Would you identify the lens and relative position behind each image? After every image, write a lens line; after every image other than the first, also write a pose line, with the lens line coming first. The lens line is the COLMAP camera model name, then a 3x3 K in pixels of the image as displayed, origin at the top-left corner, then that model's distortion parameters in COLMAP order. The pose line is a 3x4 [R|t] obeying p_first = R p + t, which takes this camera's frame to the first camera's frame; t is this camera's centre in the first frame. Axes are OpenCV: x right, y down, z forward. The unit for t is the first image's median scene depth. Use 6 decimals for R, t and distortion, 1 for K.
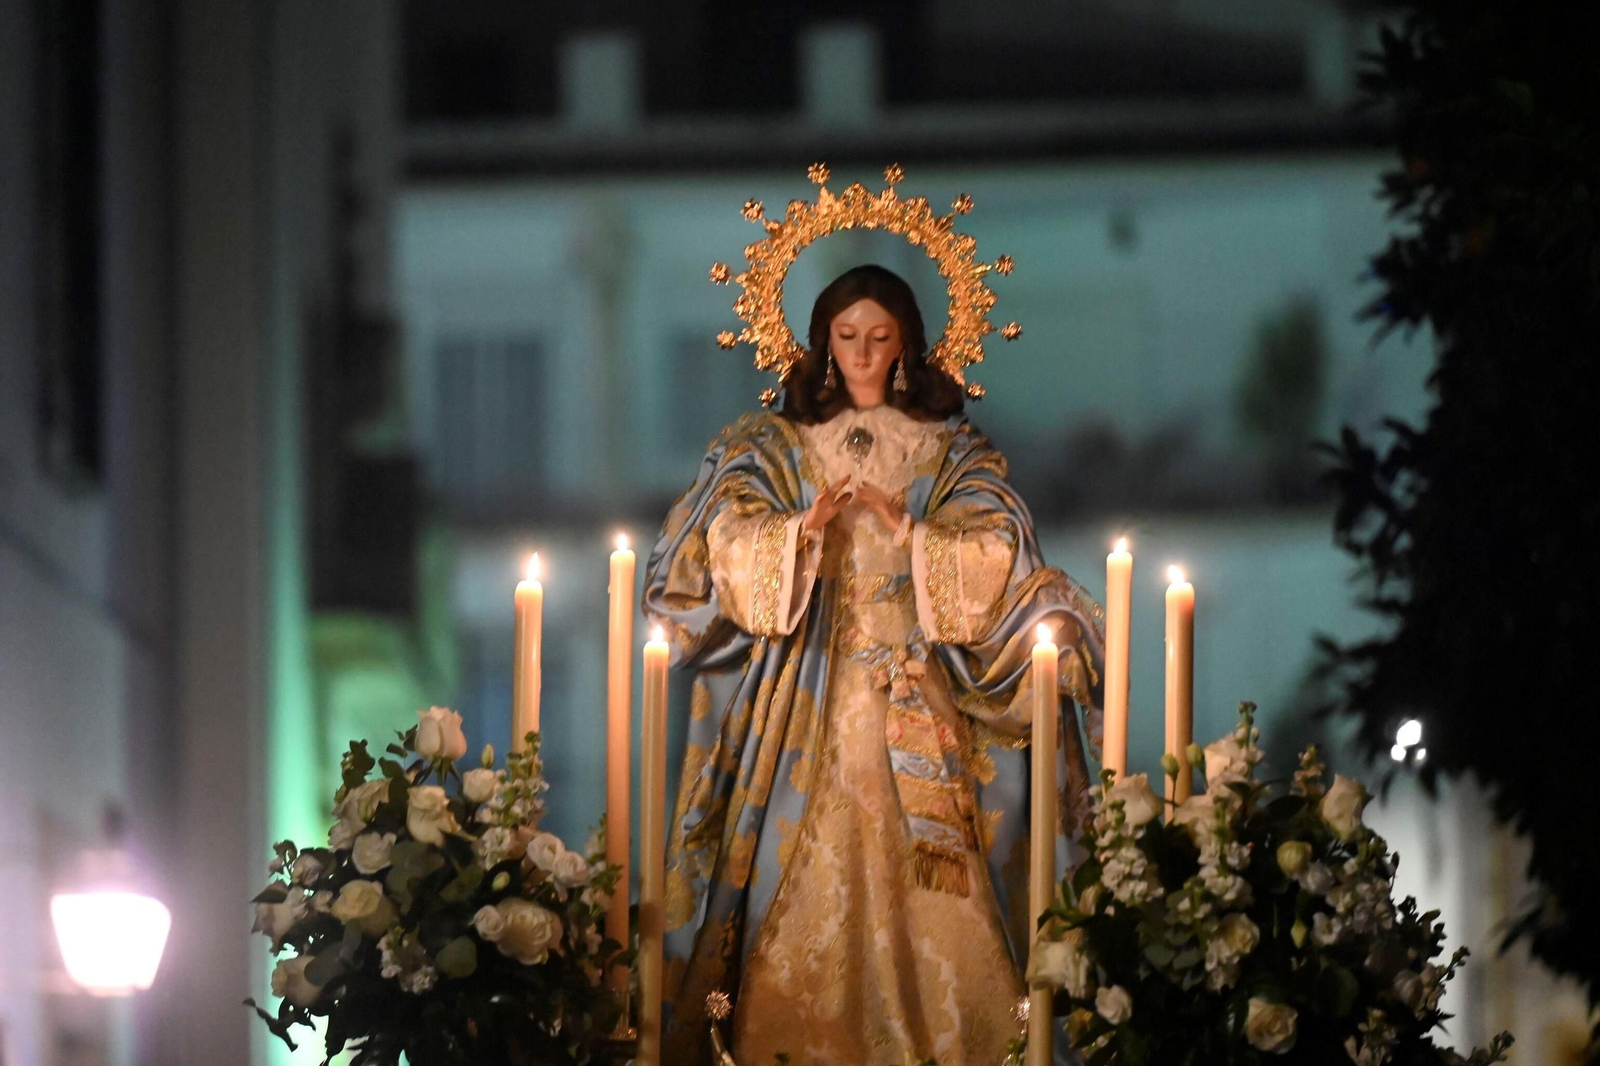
lens RADIAL K [[8702.6, 0, 784.7], [0, 8702.6, 532.5], [0, 0, 1]] dist [0.431141, 0.000000]
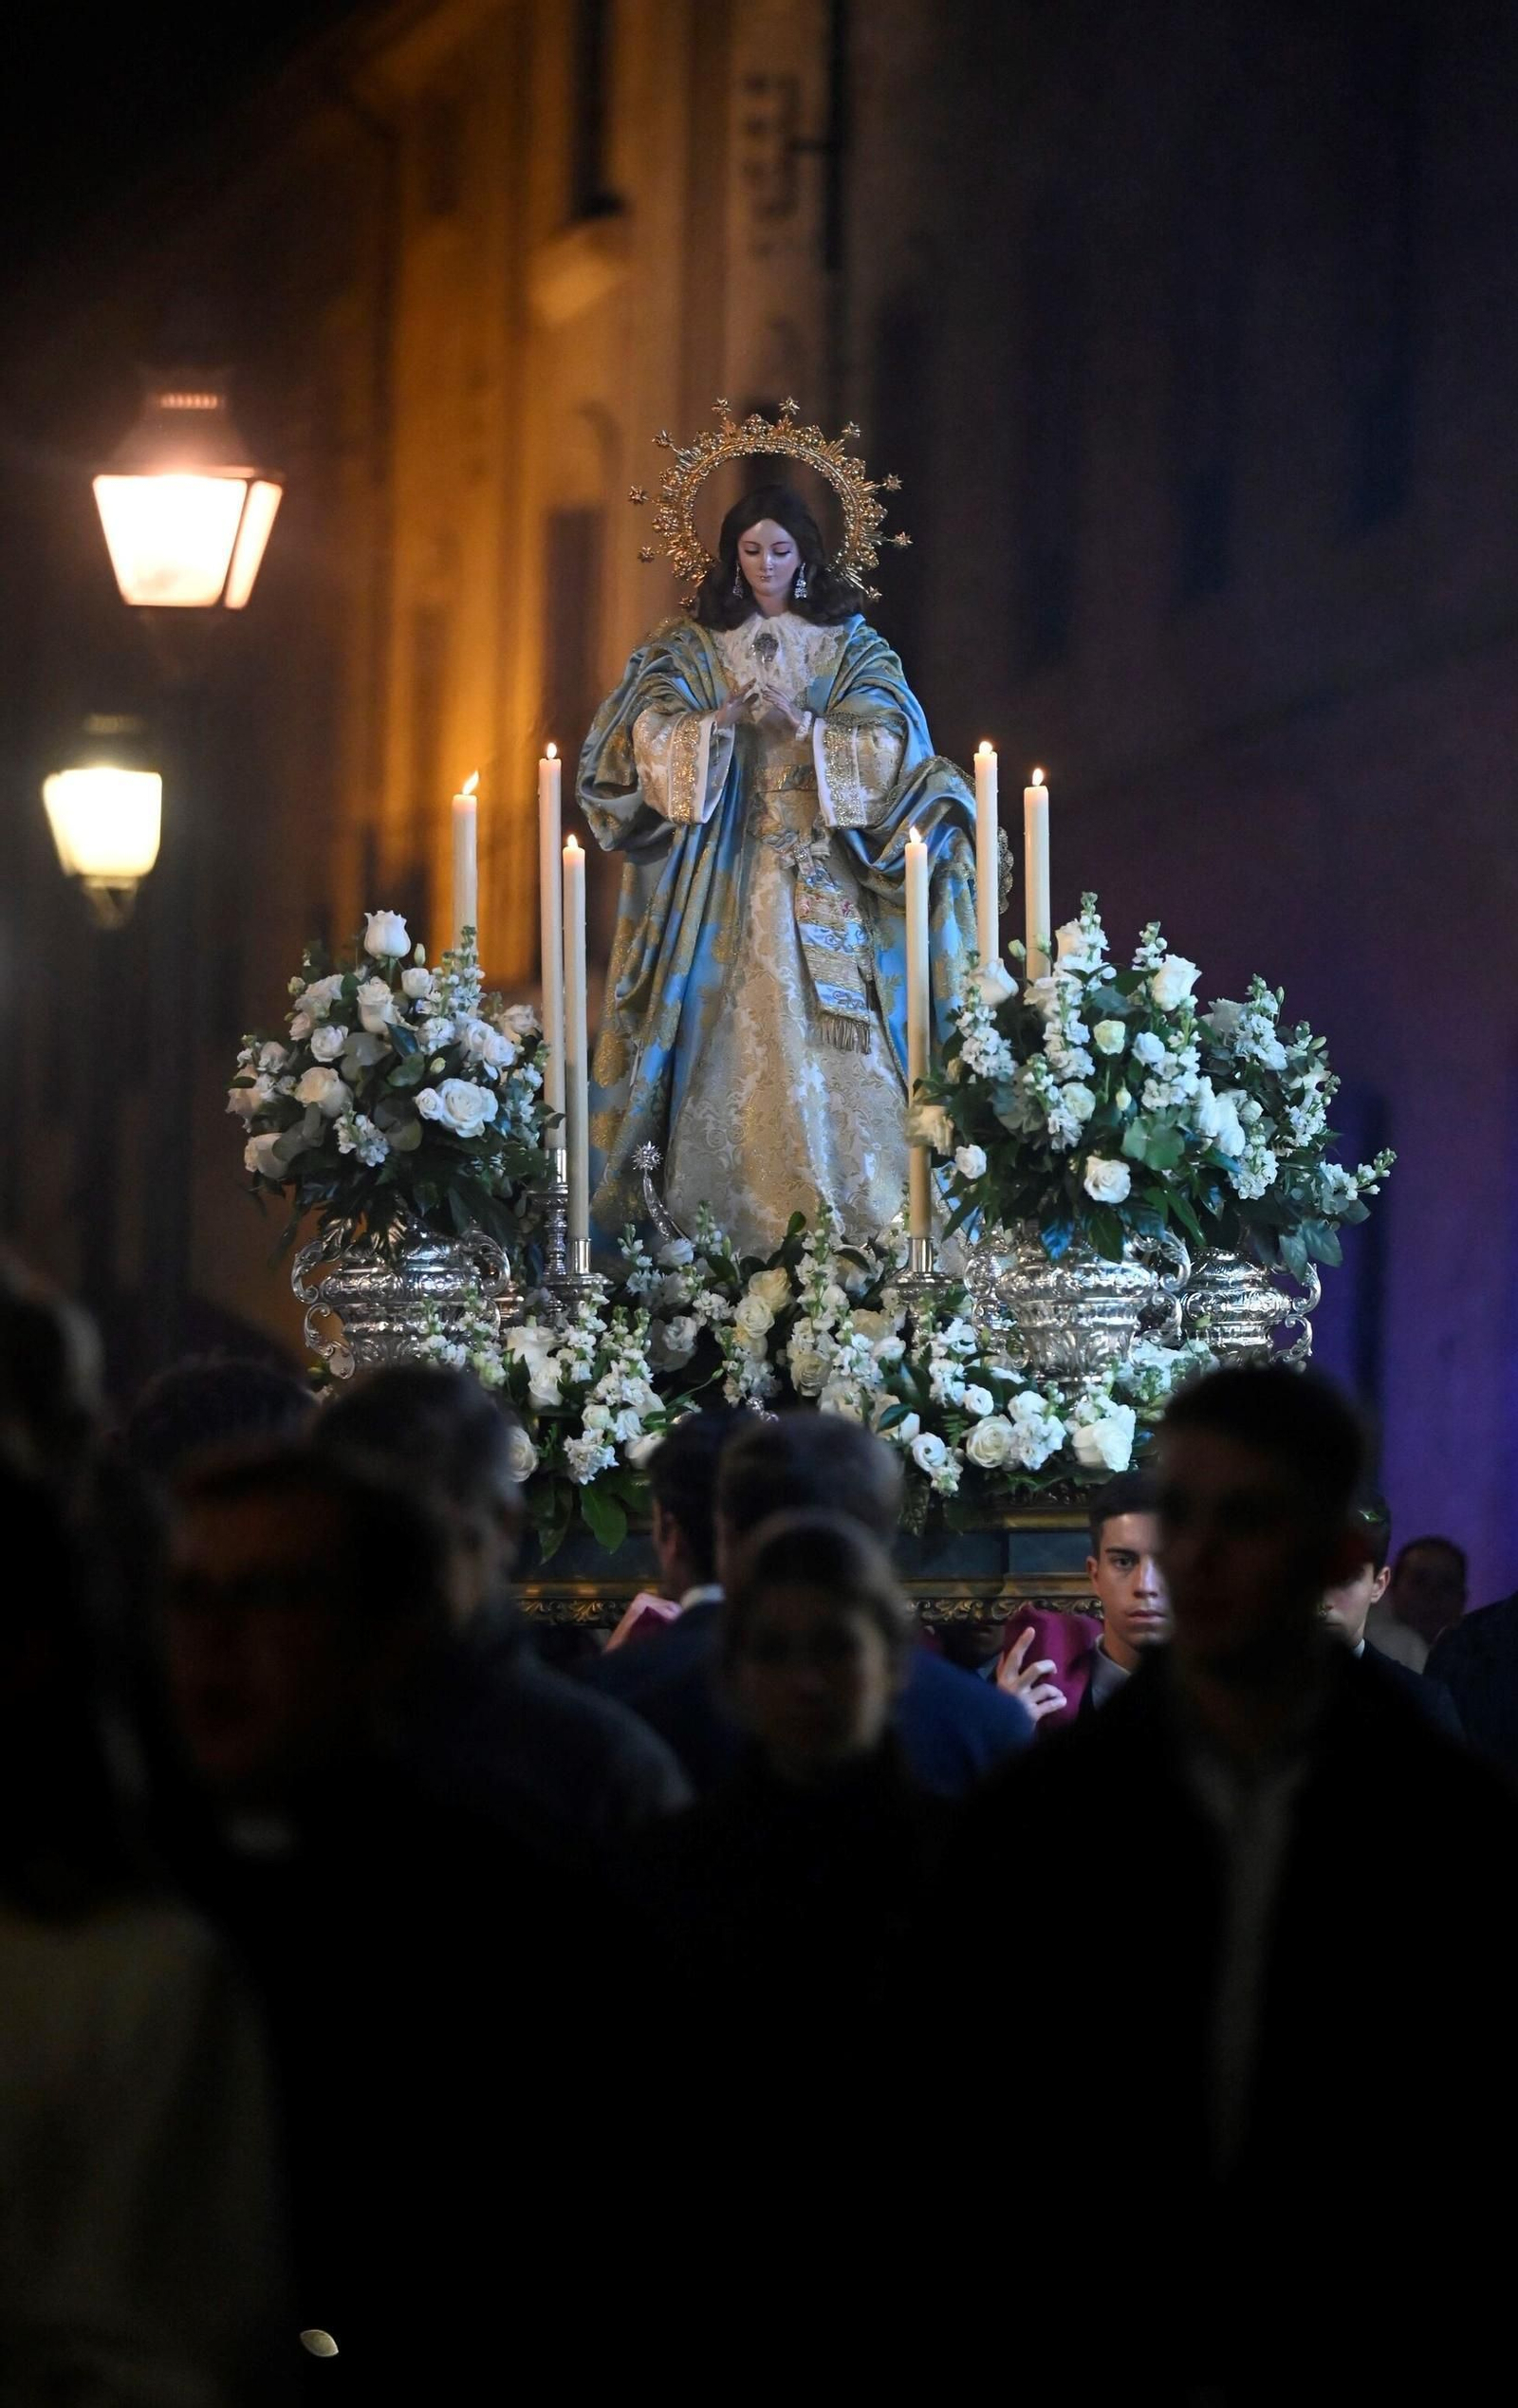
lens RADIAL K [[11468.3, 0, 758.3], [0, 11468.3, 1207.6], [0, 0, 1]] dist [0.308858, 0.000000]
pose [[0.999057, -0.024693, -0.035700, 0.058609], [0.027697, 0.995888, 0.086256, -0.065907], [0.033424, -0.087164, 0.995633, -0.467725]]
